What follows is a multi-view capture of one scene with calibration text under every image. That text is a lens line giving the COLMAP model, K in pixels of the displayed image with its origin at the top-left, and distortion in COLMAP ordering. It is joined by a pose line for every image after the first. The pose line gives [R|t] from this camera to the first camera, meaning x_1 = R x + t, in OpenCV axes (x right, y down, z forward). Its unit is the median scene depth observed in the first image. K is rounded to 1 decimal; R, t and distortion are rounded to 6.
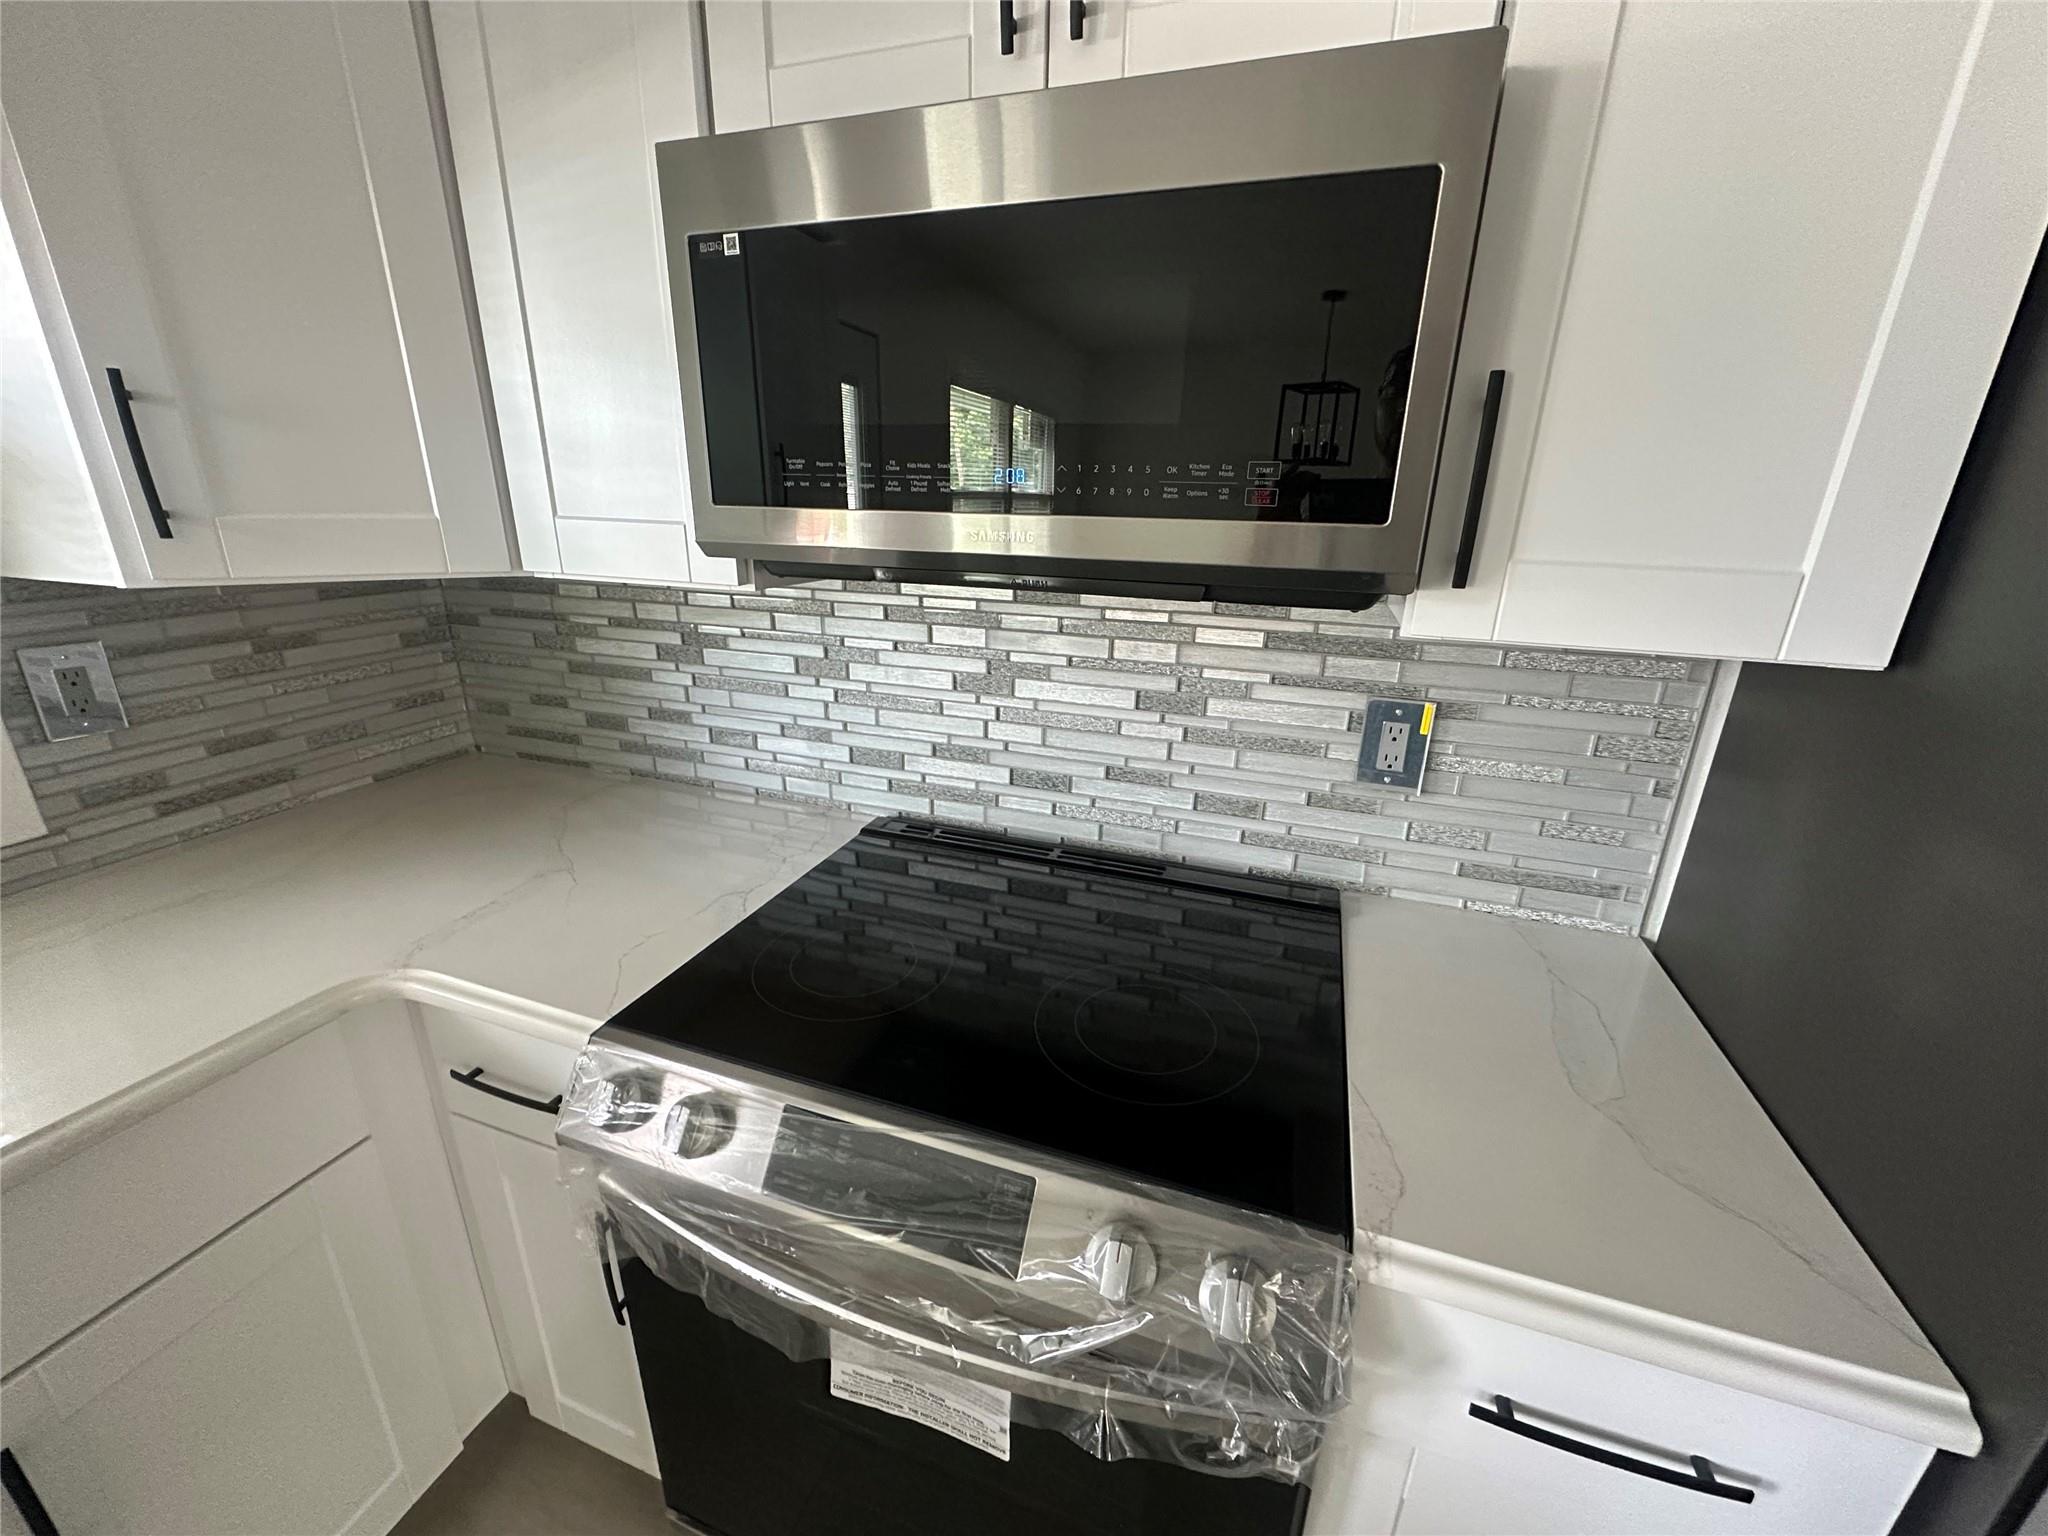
lens RADIAL K [[817.2, 0, 1023.1], [0, 817.2, 765.9], [0, 0, 1]] dist [-0.004163, 0.000922]
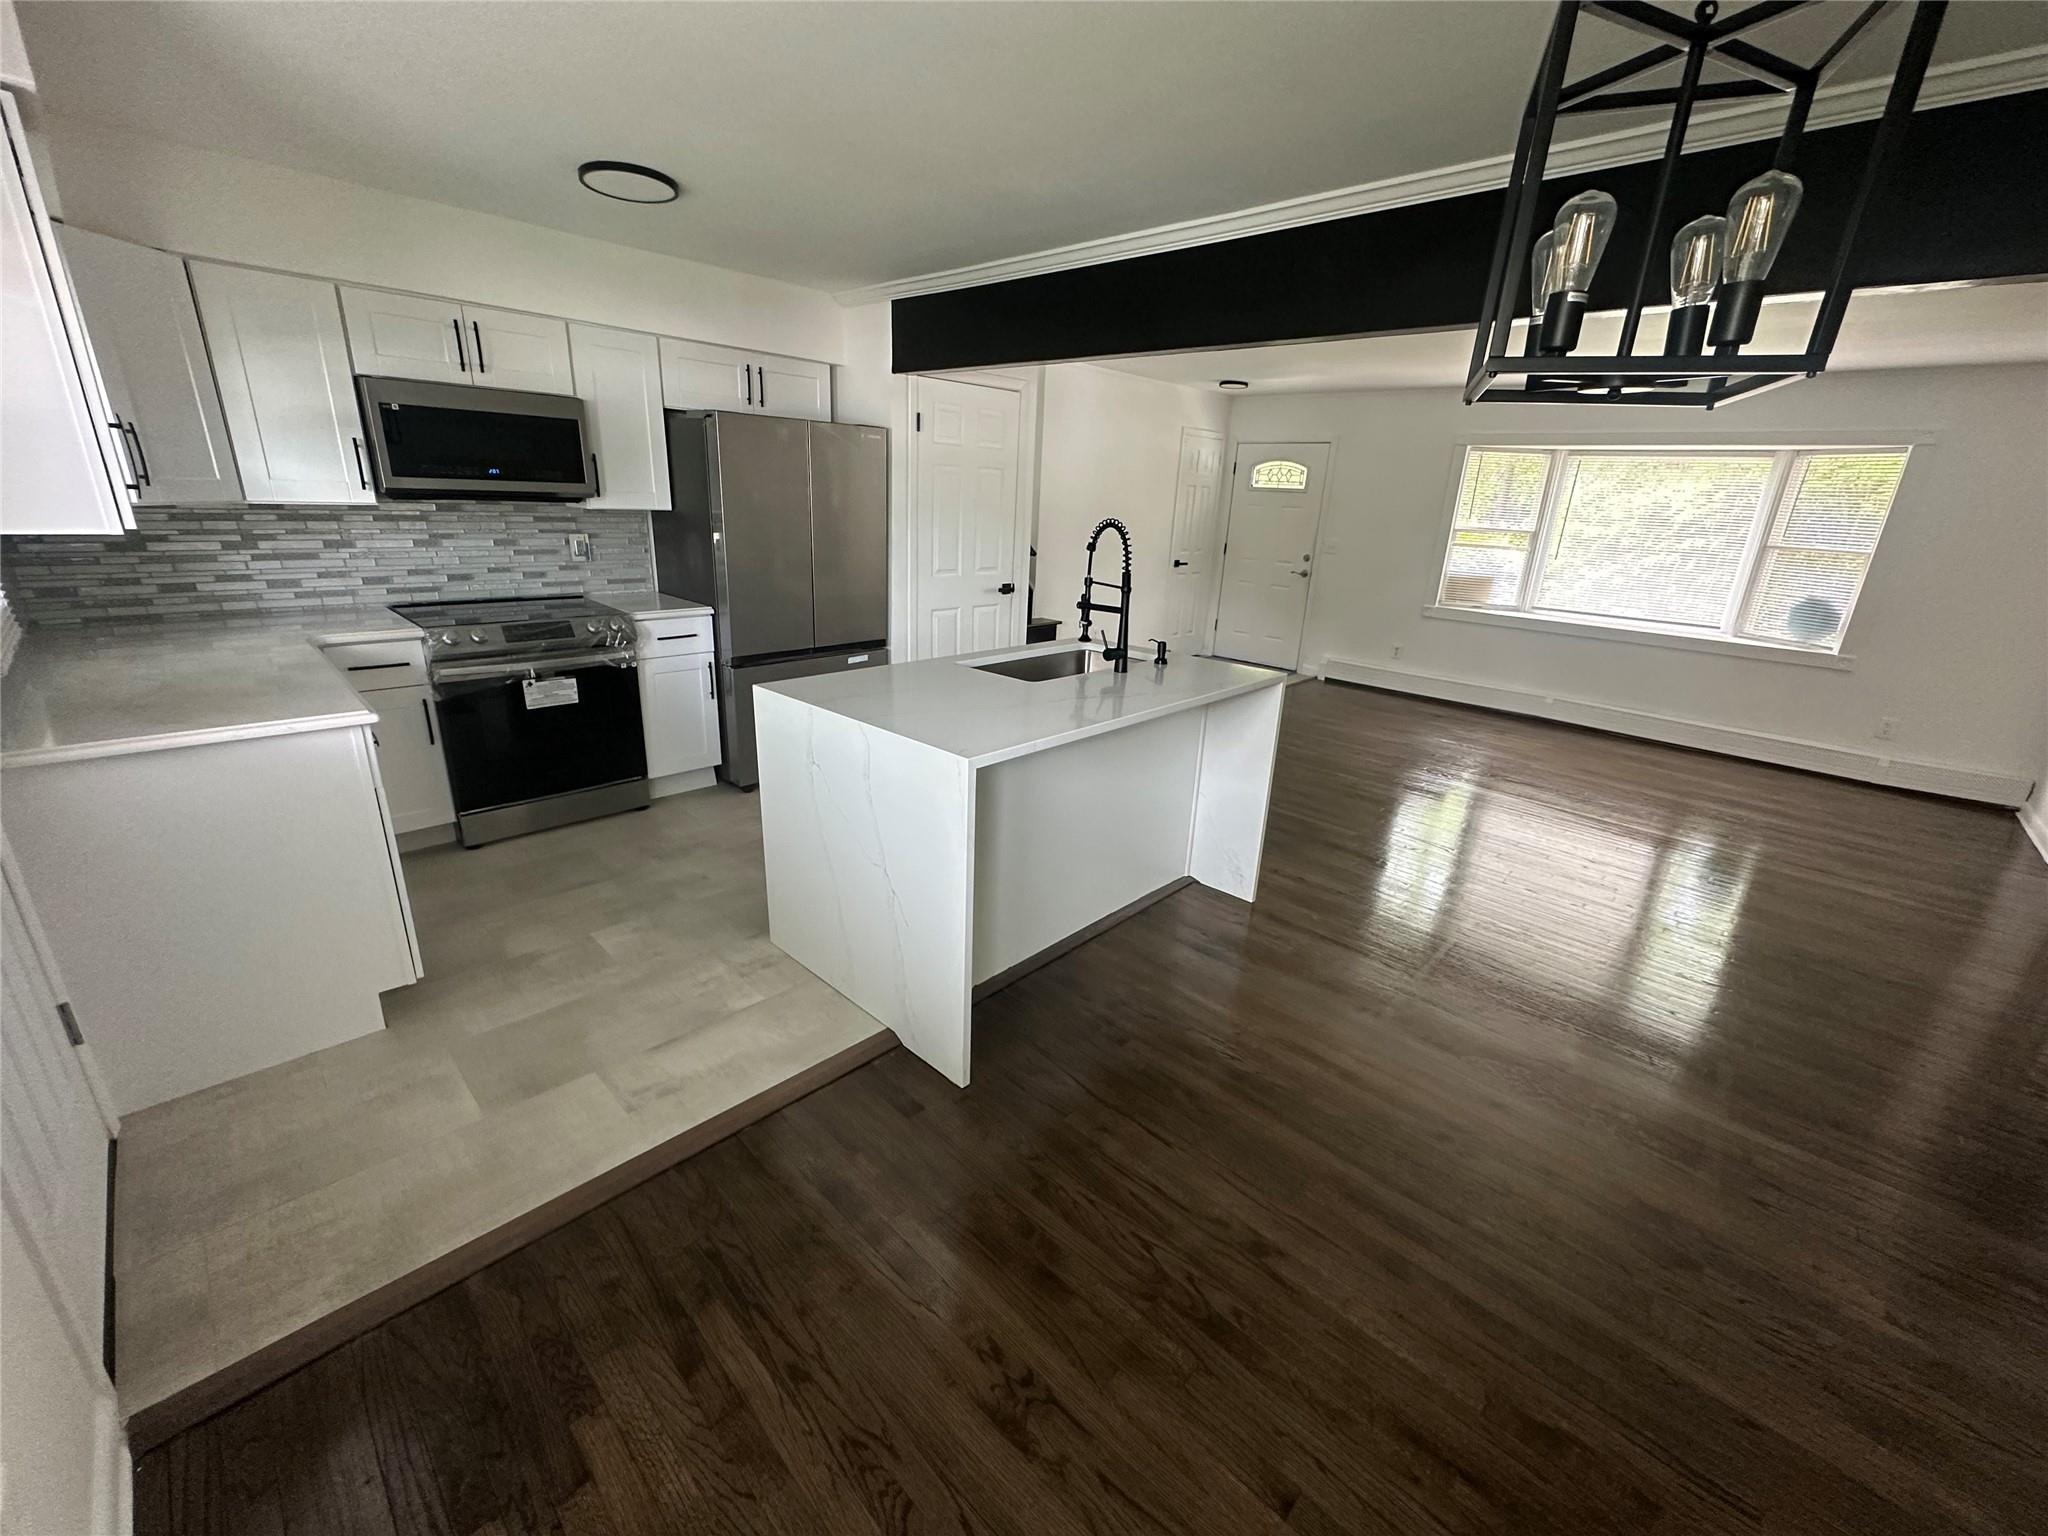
lens RADIAL K [[817.2, 0, 1024.1], [0, 817.2, 767.0], [0, 0, 1]] dist [-0.004163, 0.000922]
pose [[0.414543, -0.291669, 0.862023, -1.786832], [0.255840, 0.946396, 0.197184, 0.577833], [-0.873327, 0.138798, 0.466942, -1.894963]]
